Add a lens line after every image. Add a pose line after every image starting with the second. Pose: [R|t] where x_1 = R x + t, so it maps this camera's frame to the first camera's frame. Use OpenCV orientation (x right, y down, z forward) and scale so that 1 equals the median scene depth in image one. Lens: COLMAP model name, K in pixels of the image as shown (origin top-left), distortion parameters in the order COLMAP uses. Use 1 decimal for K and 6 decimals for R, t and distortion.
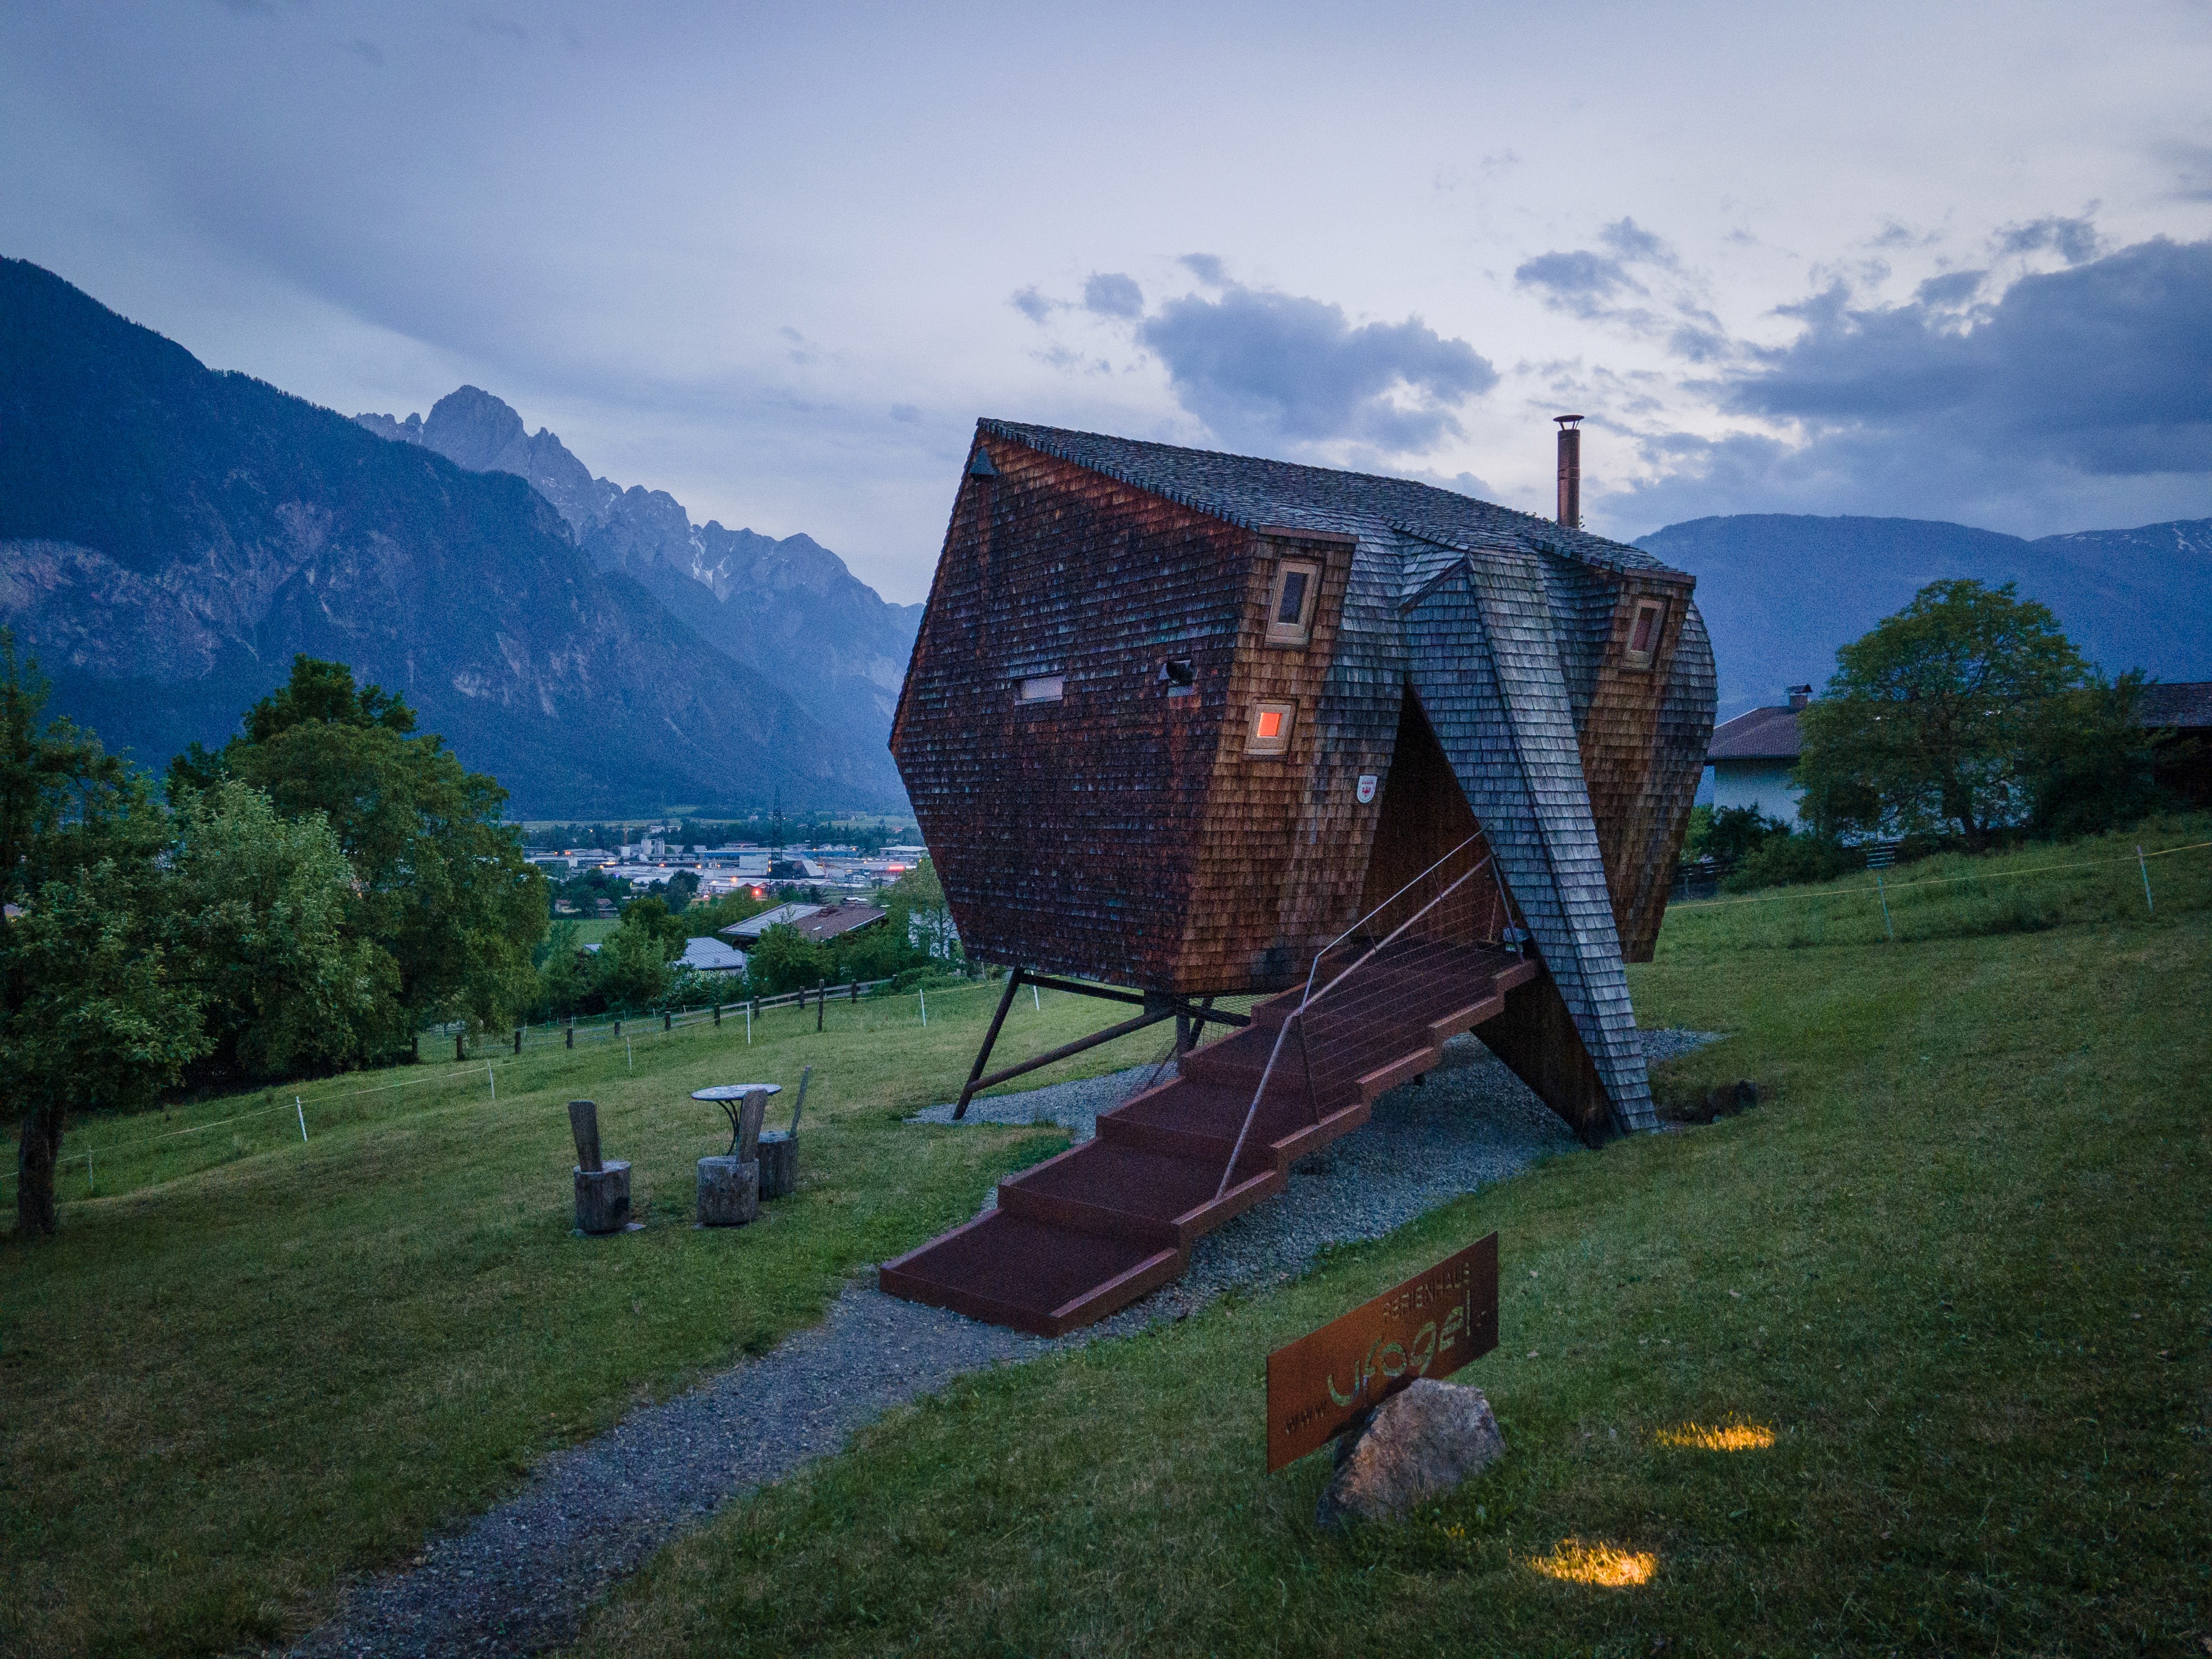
lens RADIAL K [[1610.9, 0, 1094.3], [0, 1610.9, 828.2], [0, 0, 1]] dist [0.035912, 0.019962]
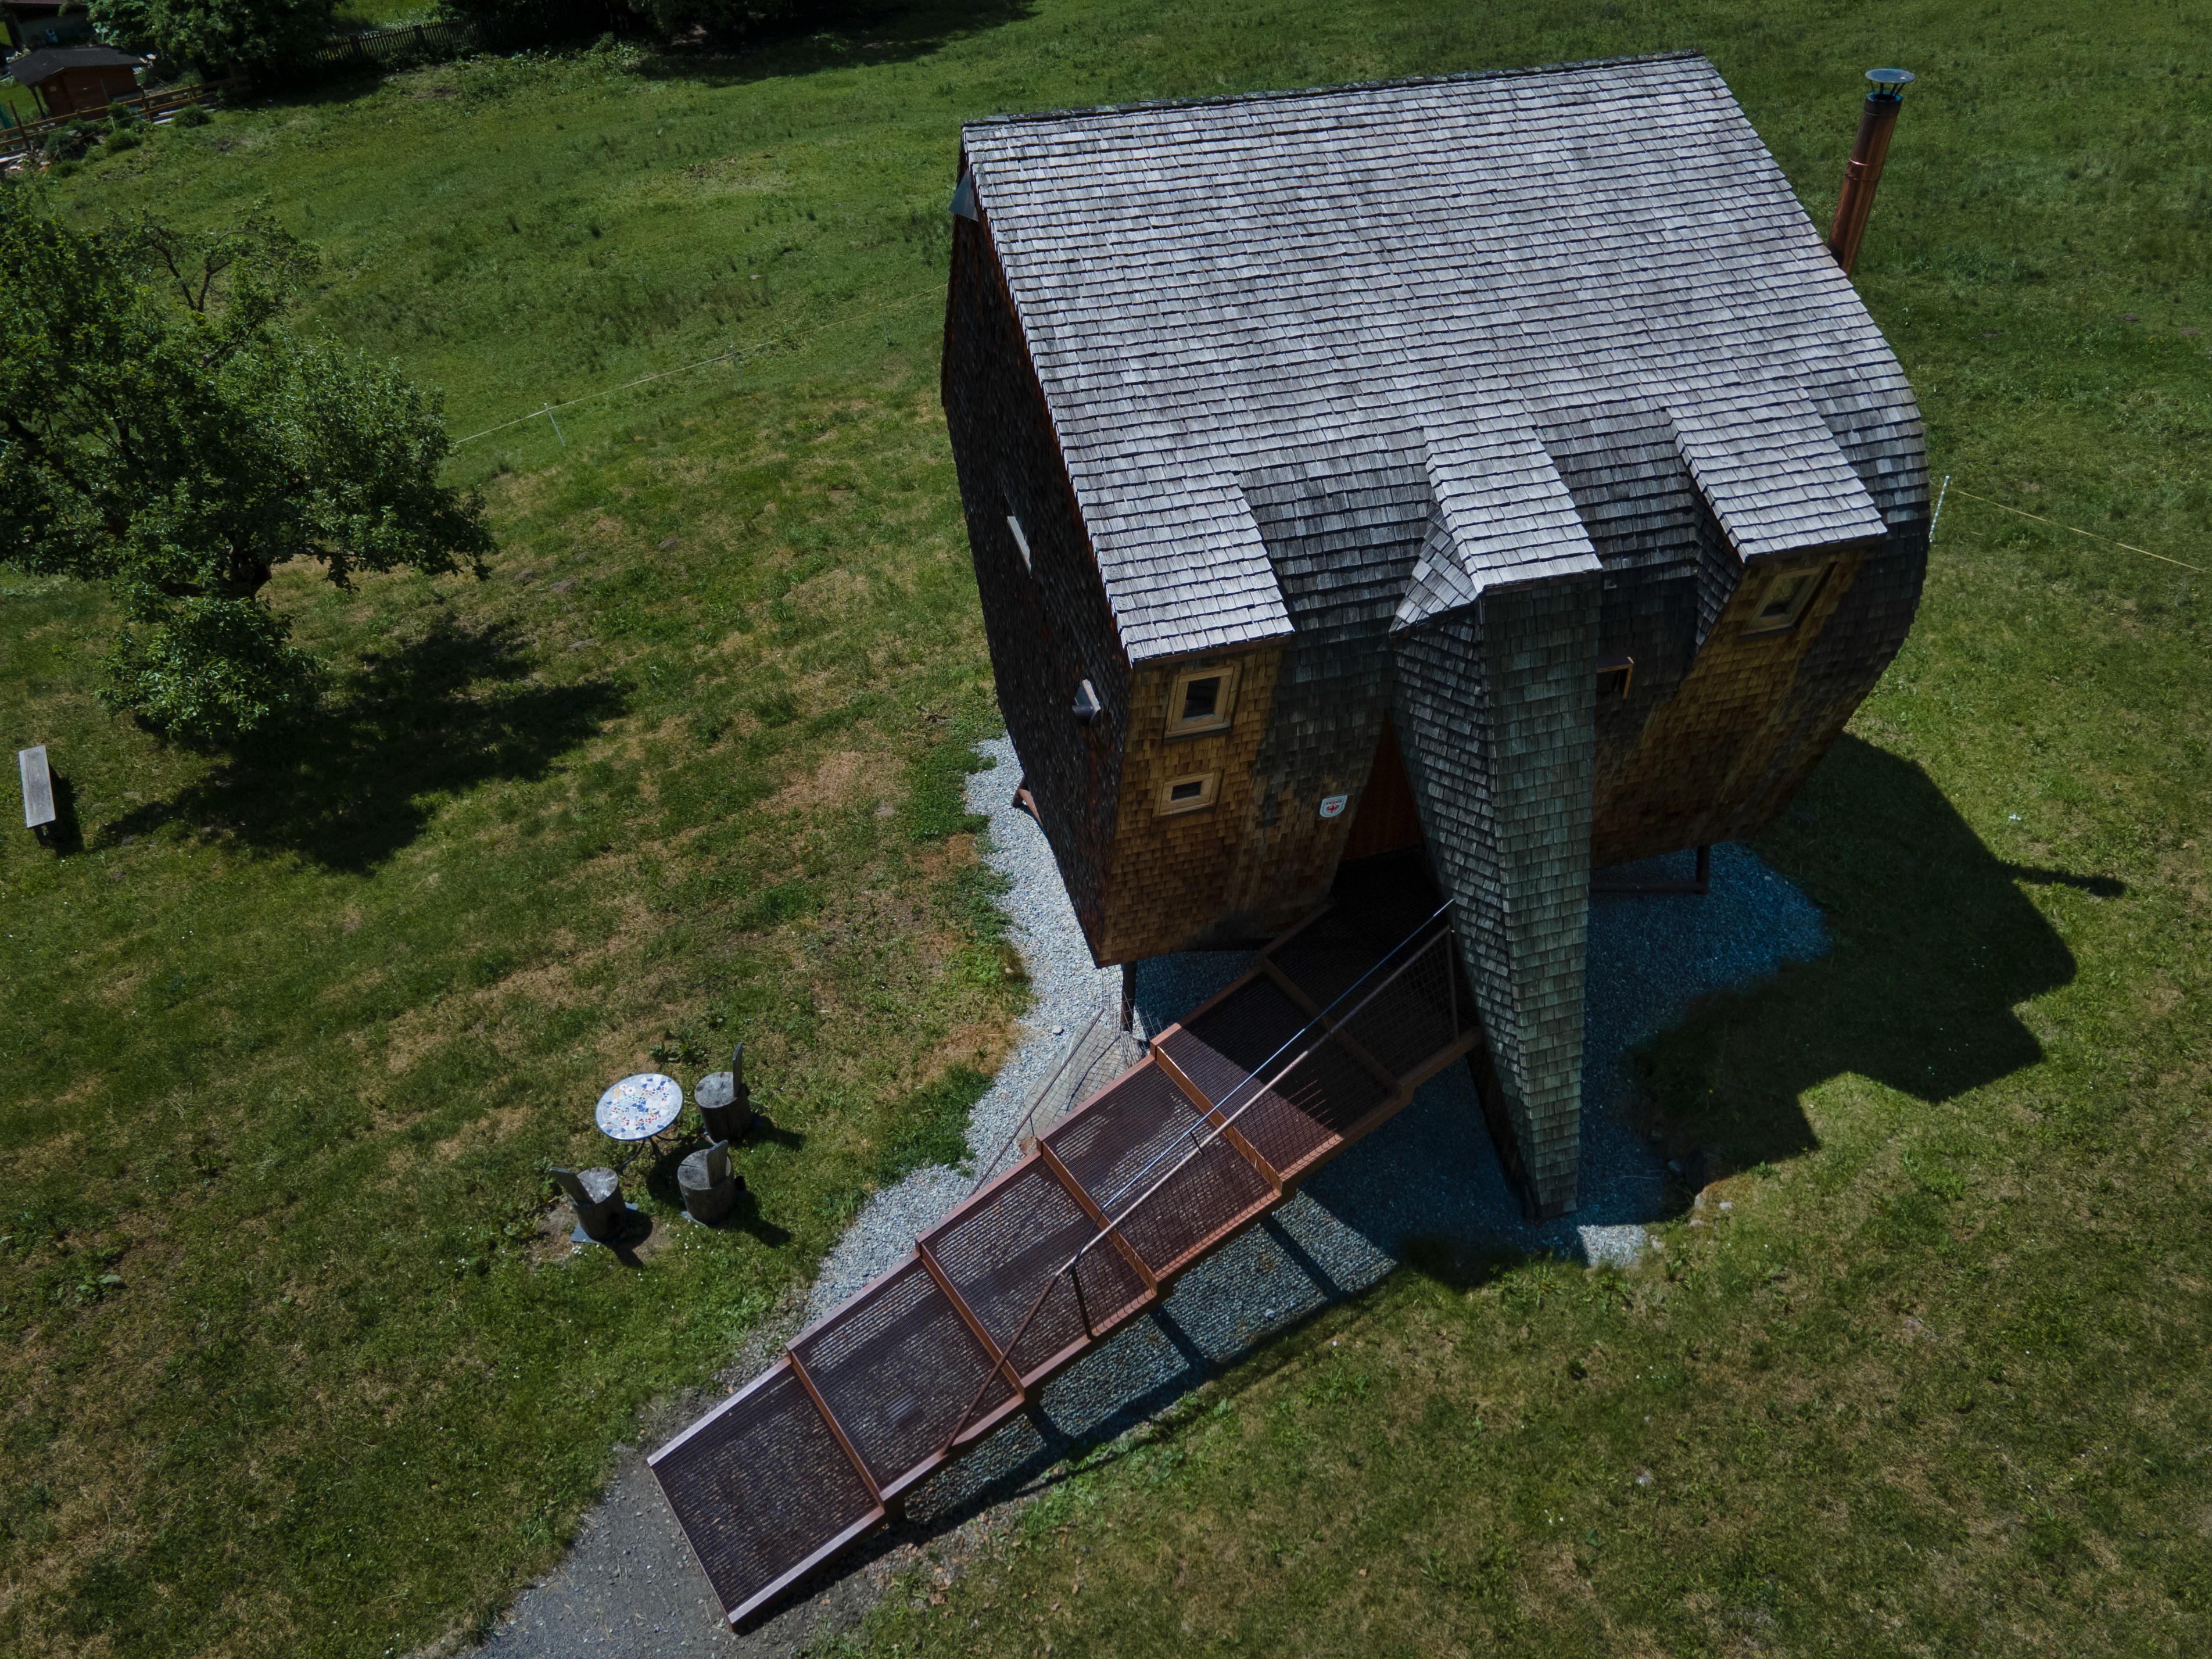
lens RADIAL K [[1695.0, 0, 1148.7], [0, 1695.0, 804.7], [0, 0, 1]] dist [0.032500, 0.023207]
pose [[0.960924, 0.174395, -0.214968, 0.262005], [0.000529, 0.775428, 0.631436, -0.575190], [0.276812, -0.606875, 0.745035, 0.308444]]
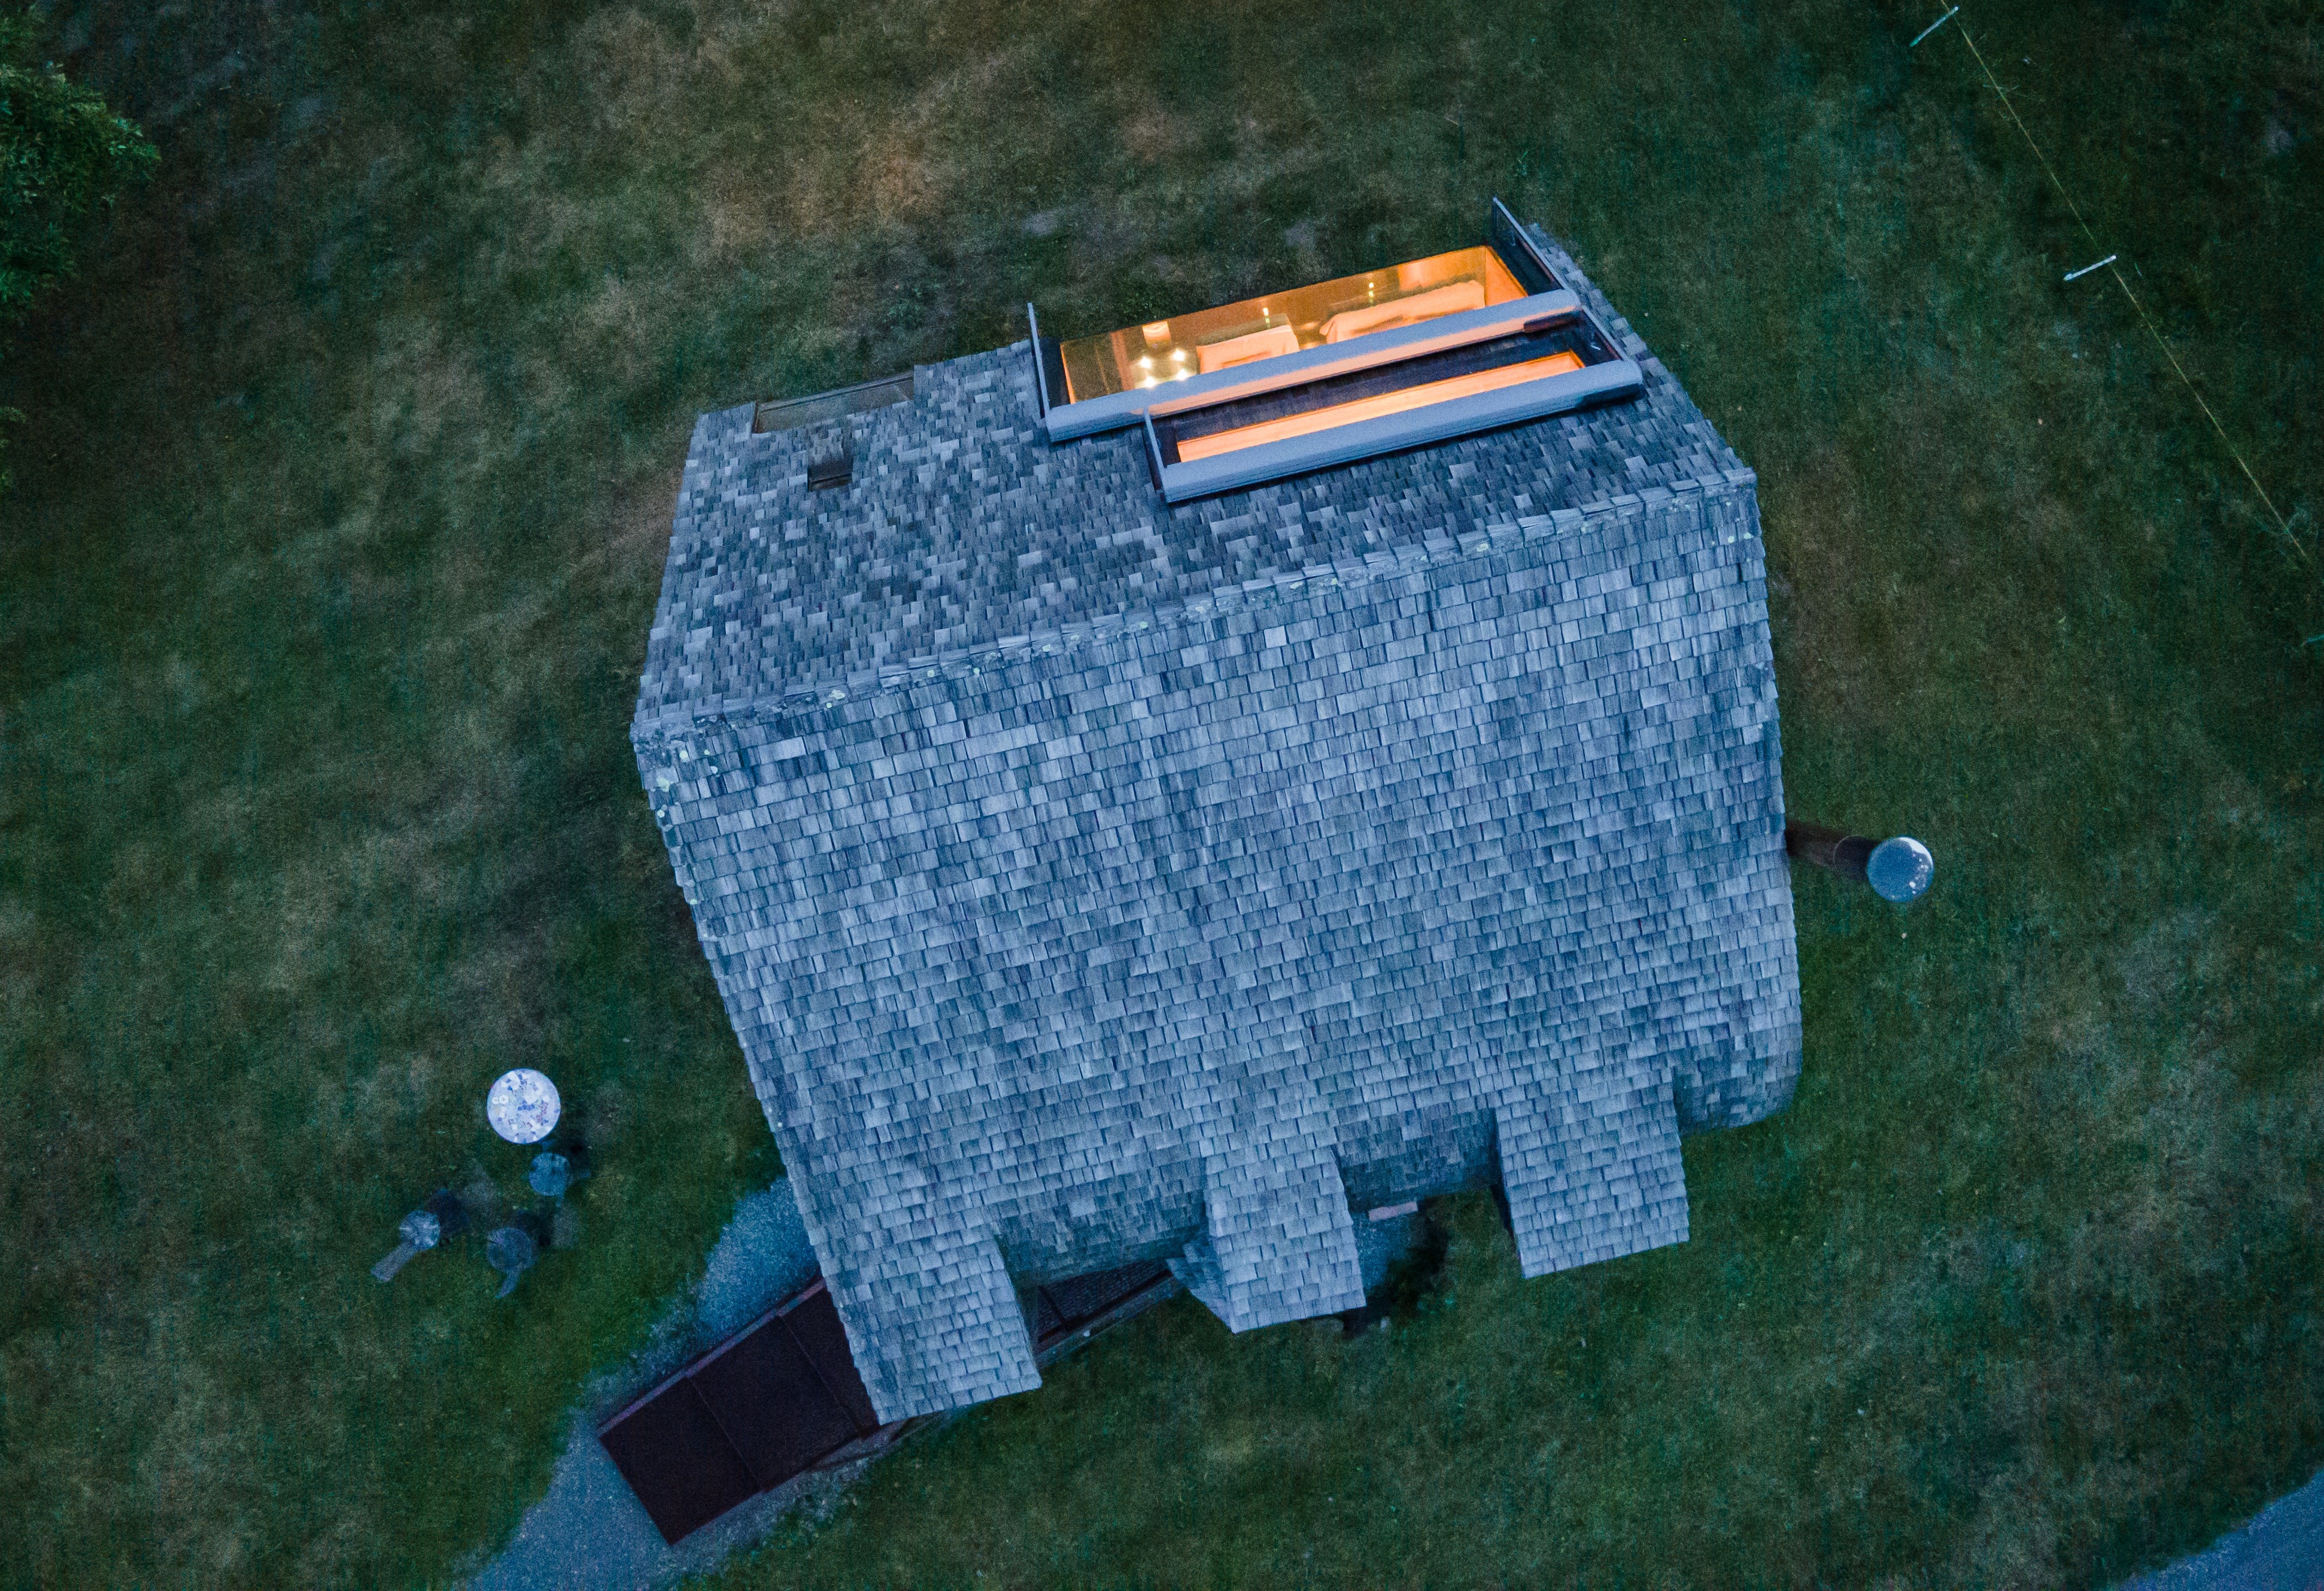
lens RADIAL K [[1718.5, 0, 1149.0], [0, 1718.5, 703.8], [0, 0, 1]] dist [0.045528, 0.011350]
pose [[0.944166, 0.329462, -0.002243, 0.097981], [0.007288, -0.014077, 0.999874, -0.933466], [0.329389, -0.944064, -0.015692, 1.237847]]
